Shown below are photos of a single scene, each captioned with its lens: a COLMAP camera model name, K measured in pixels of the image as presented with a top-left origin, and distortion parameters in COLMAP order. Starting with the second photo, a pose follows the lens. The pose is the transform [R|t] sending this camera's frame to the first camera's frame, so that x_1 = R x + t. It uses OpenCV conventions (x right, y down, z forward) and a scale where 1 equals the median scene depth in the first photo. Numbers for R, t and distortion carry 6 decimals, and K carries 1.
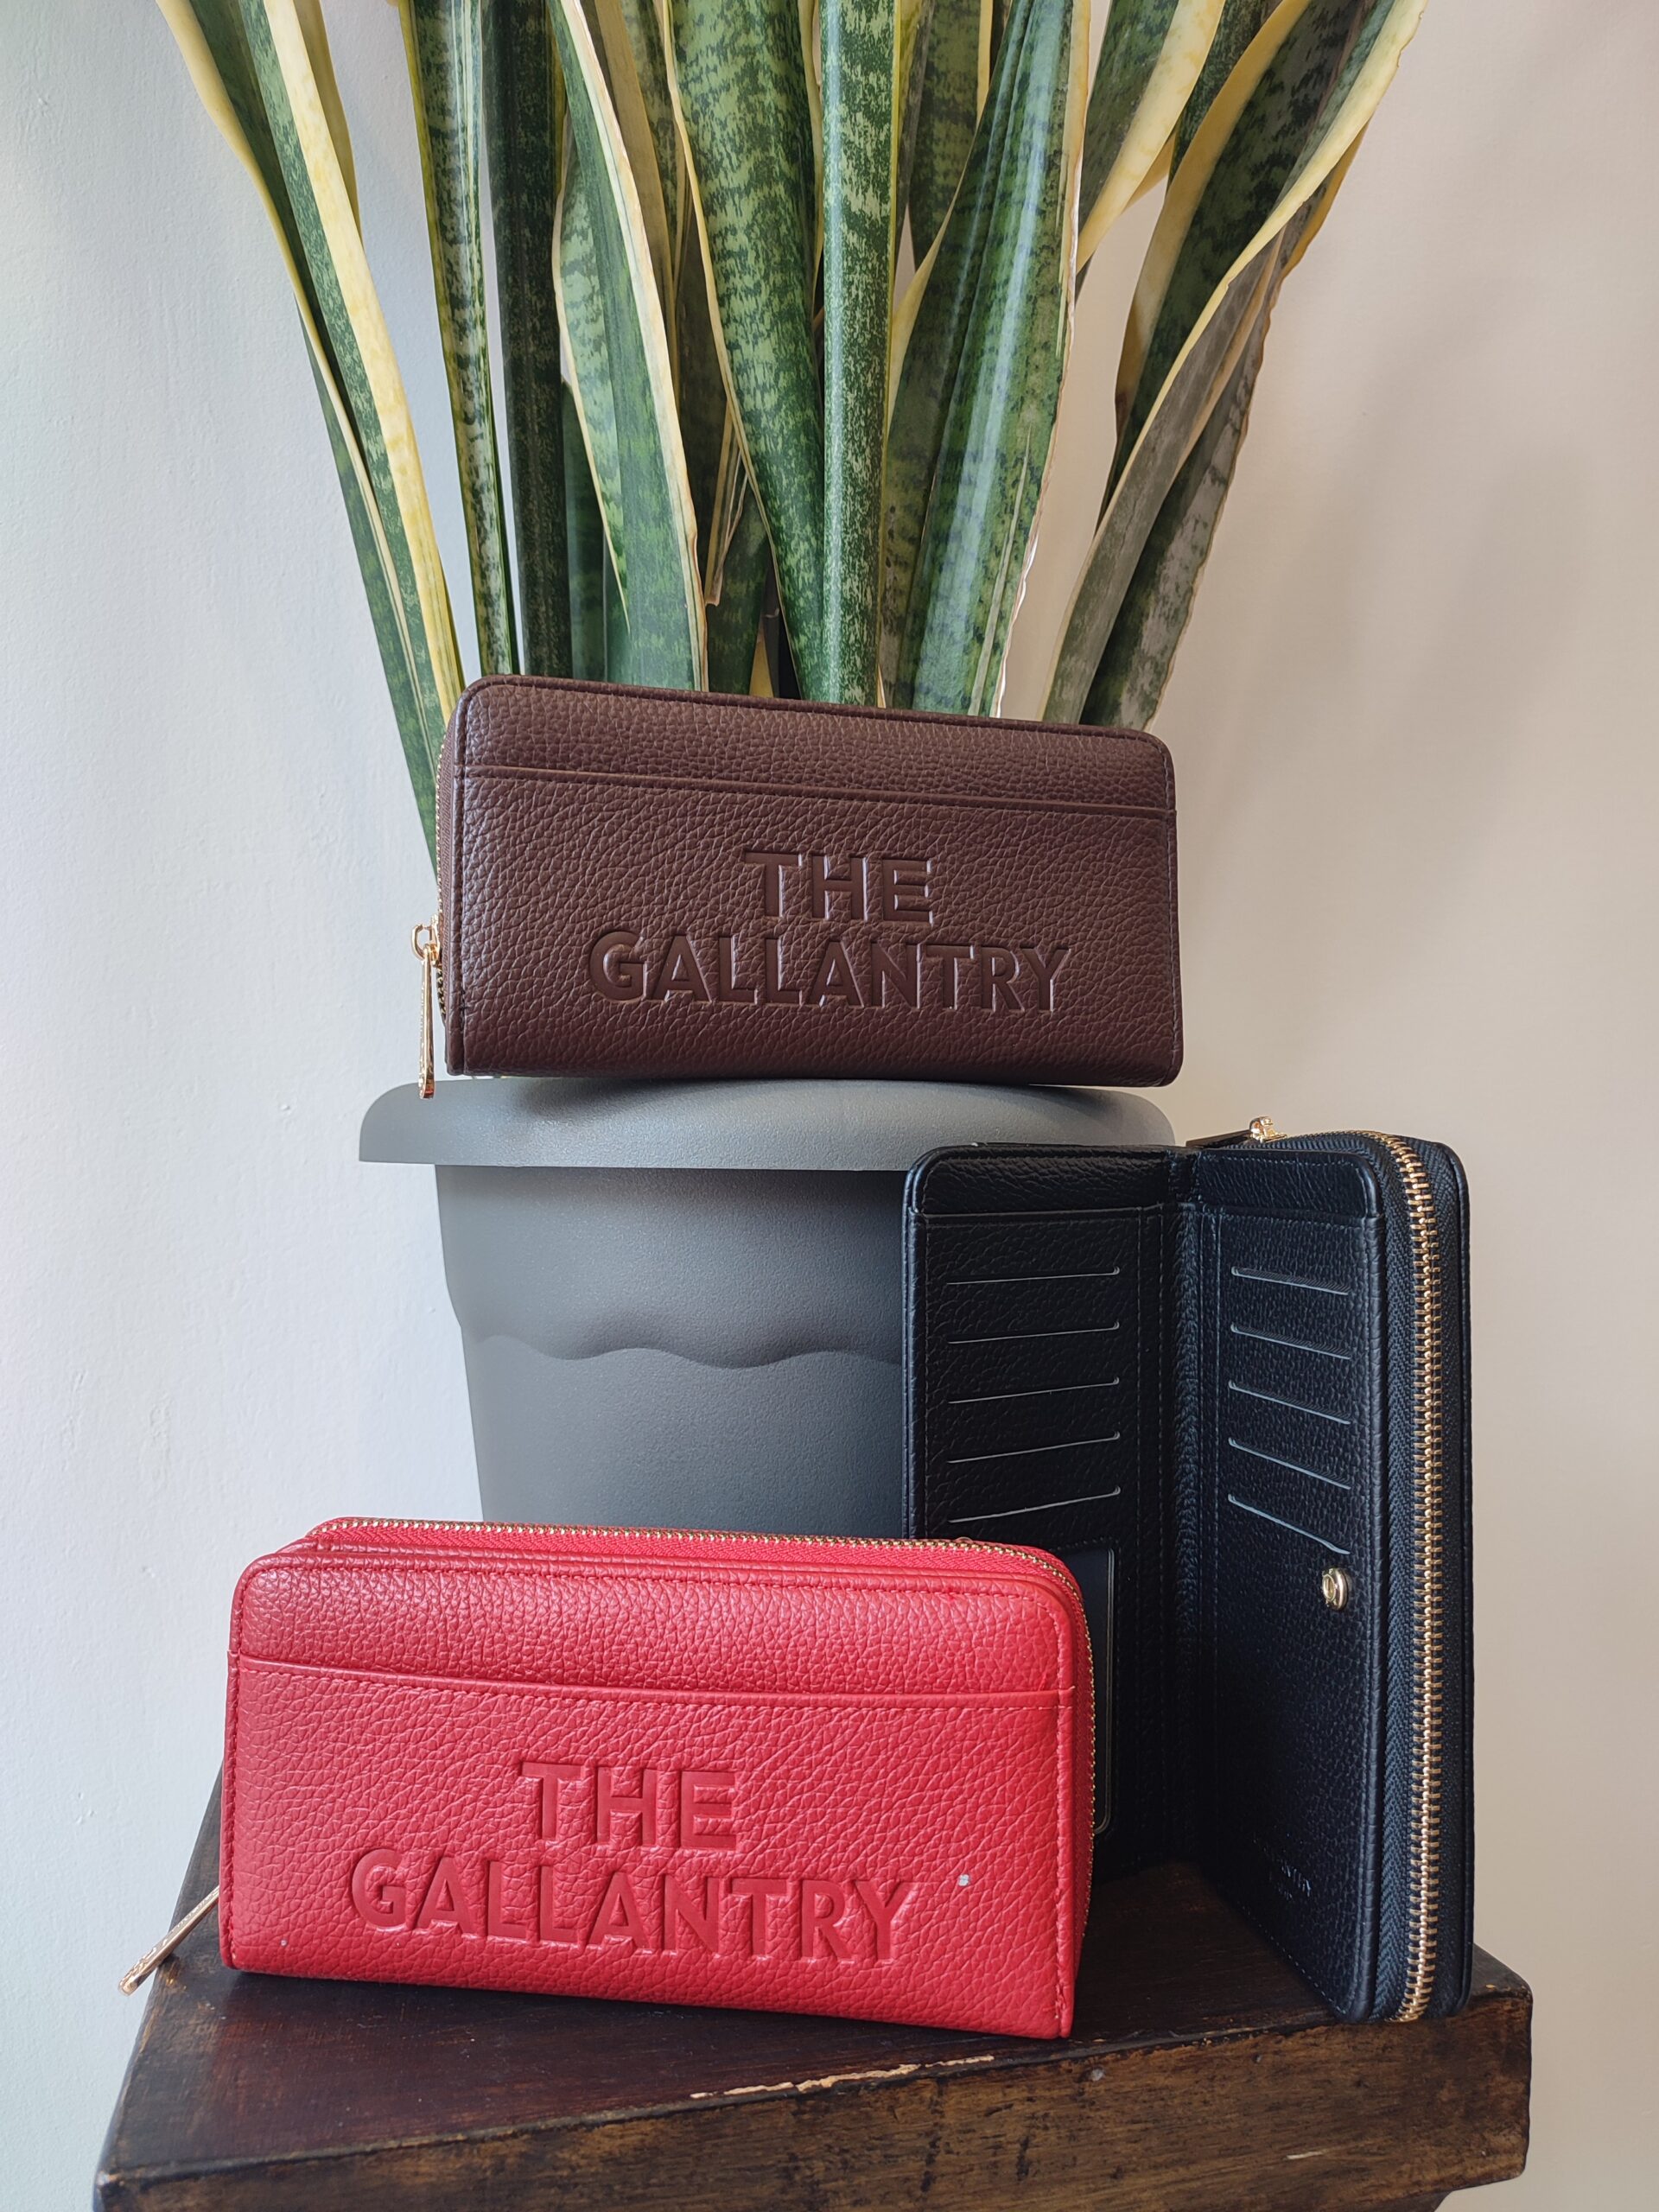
lens RADIAL K [[1619.8, 0, 829.5], [0, 1619.8, 1106.0], [0, 0, 1]] dist [0.004339, -0.004994]
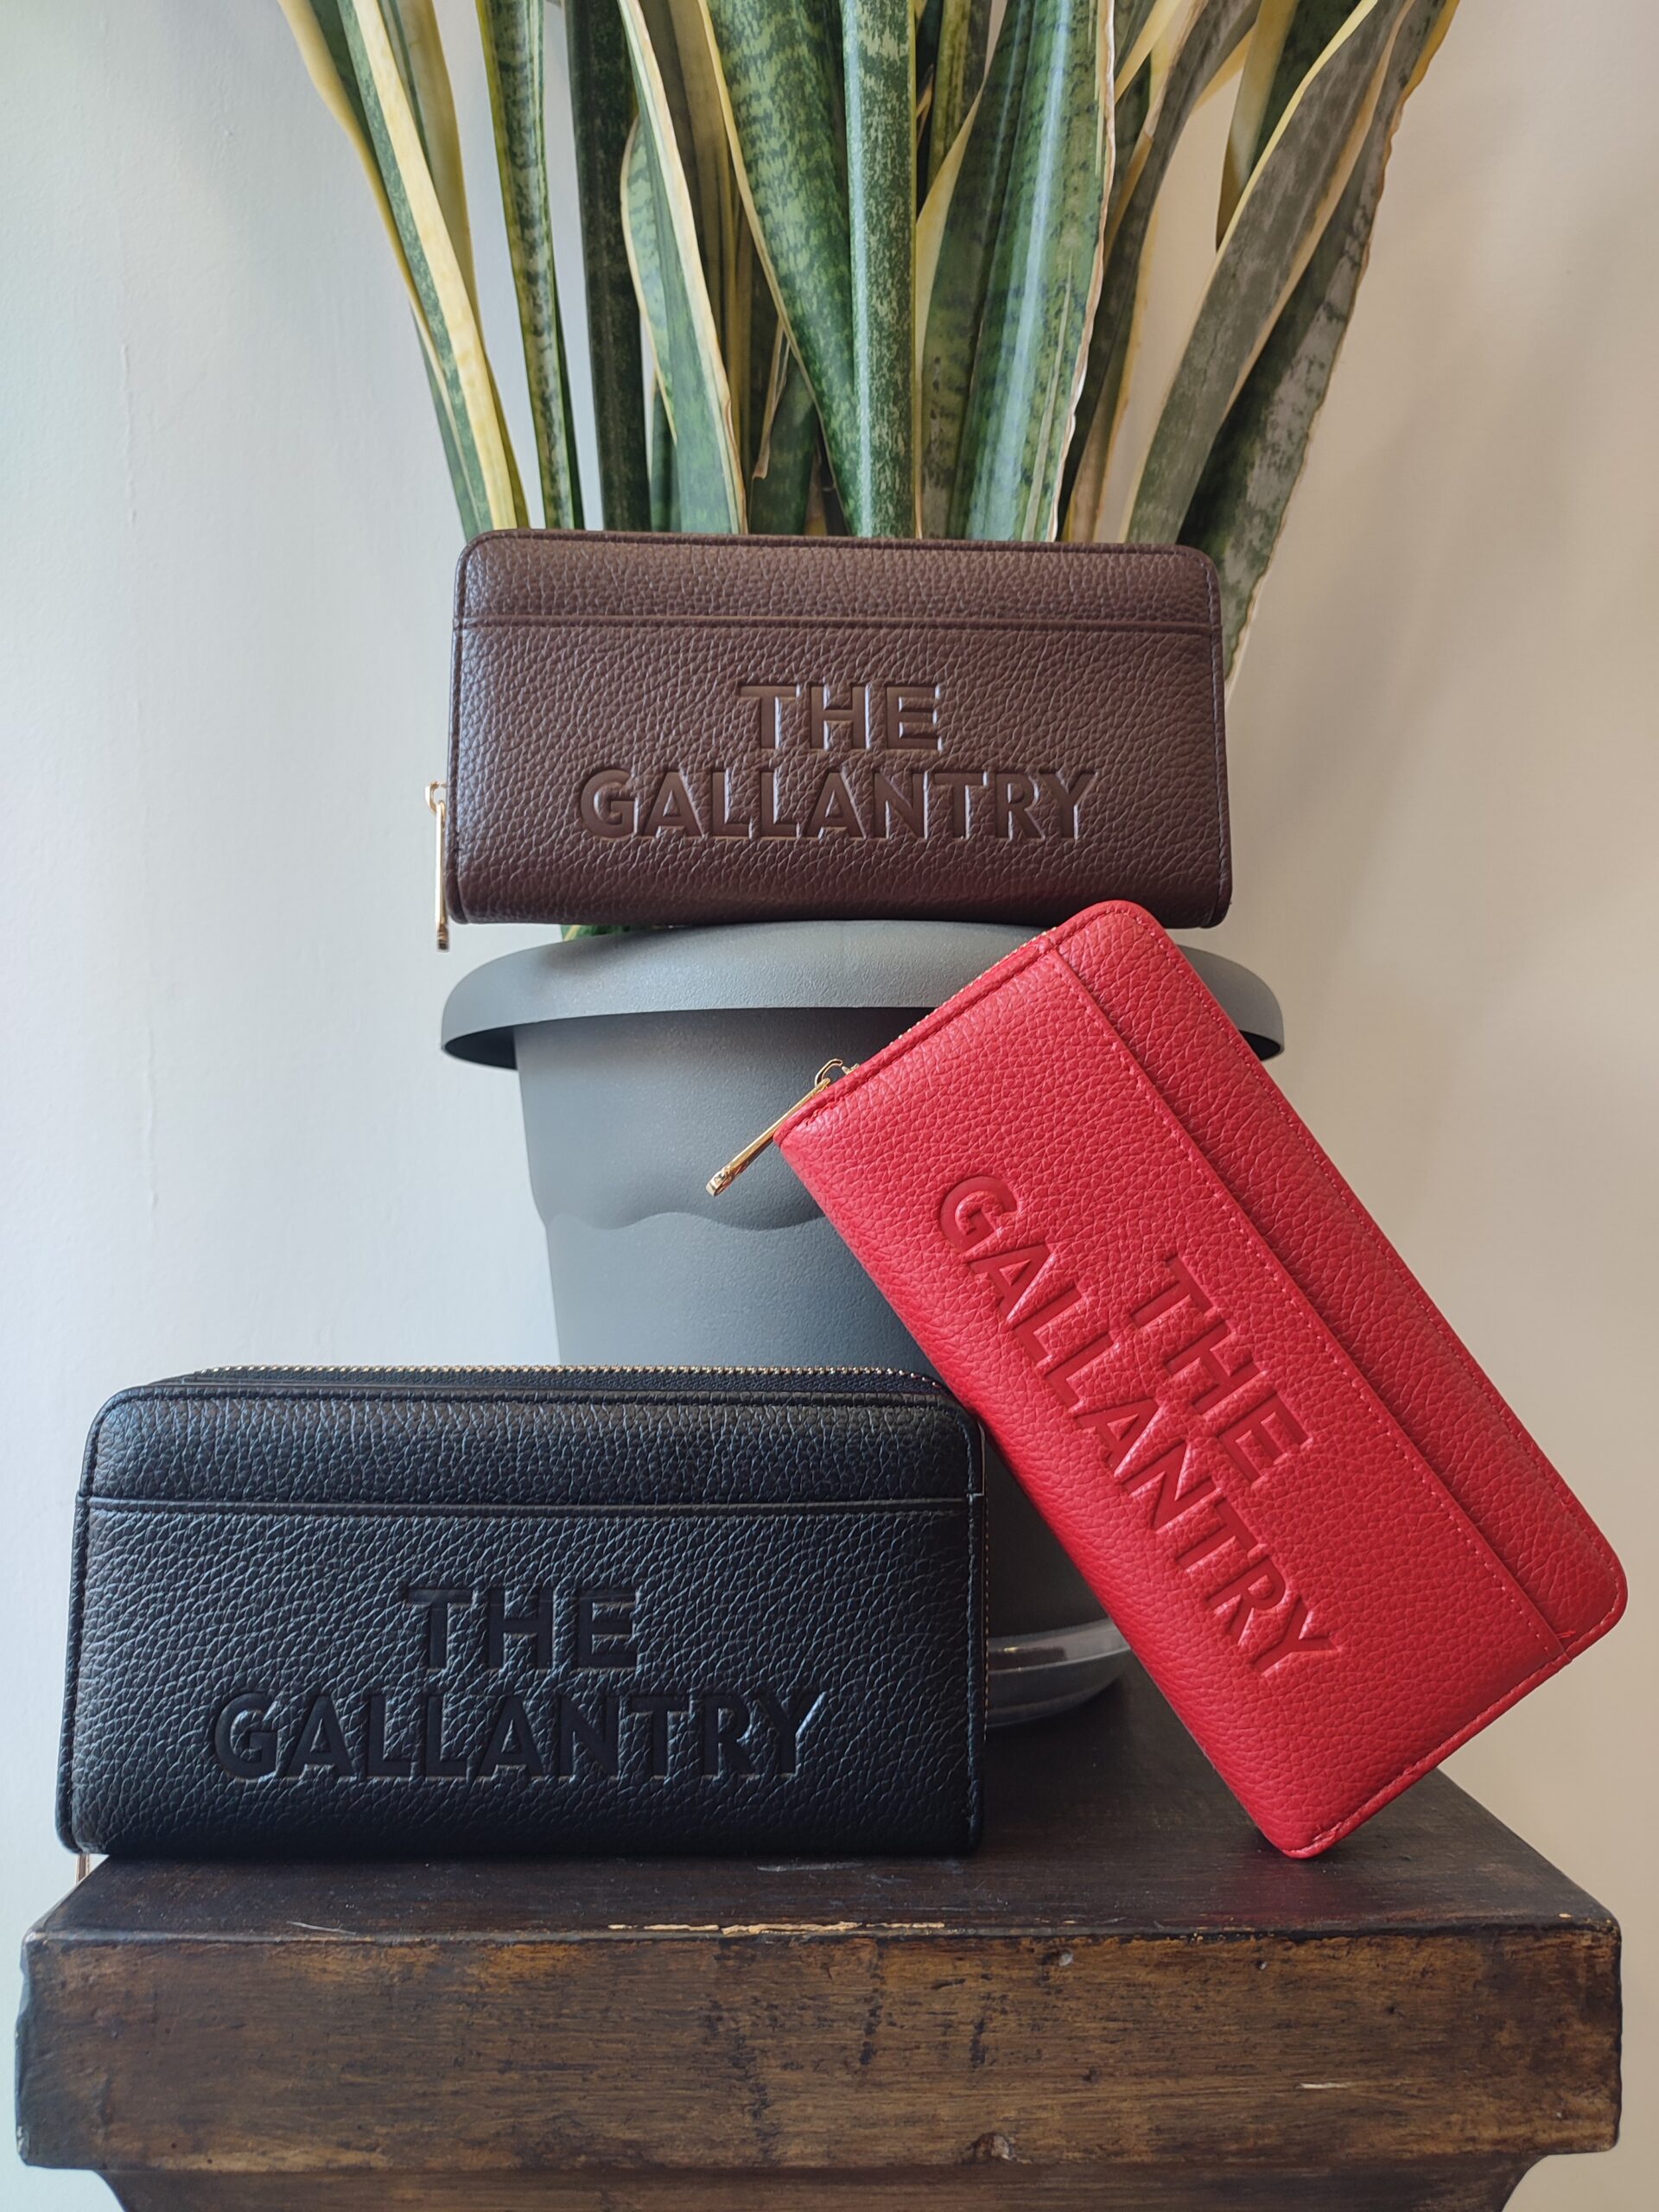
lens RADIAL K [[1619.8, 0, 829.5], [0, 1619.8, 1106.0], [0, 0, 1]] dist [0.004339, -0.004994]
pose [[0.974739, -0.023516, -0.222106, 0.214810], [0.013842, 0.998890, -0.045015, 0.143360], [0.222918, 0.040803, 0.973983, 0.069690]]
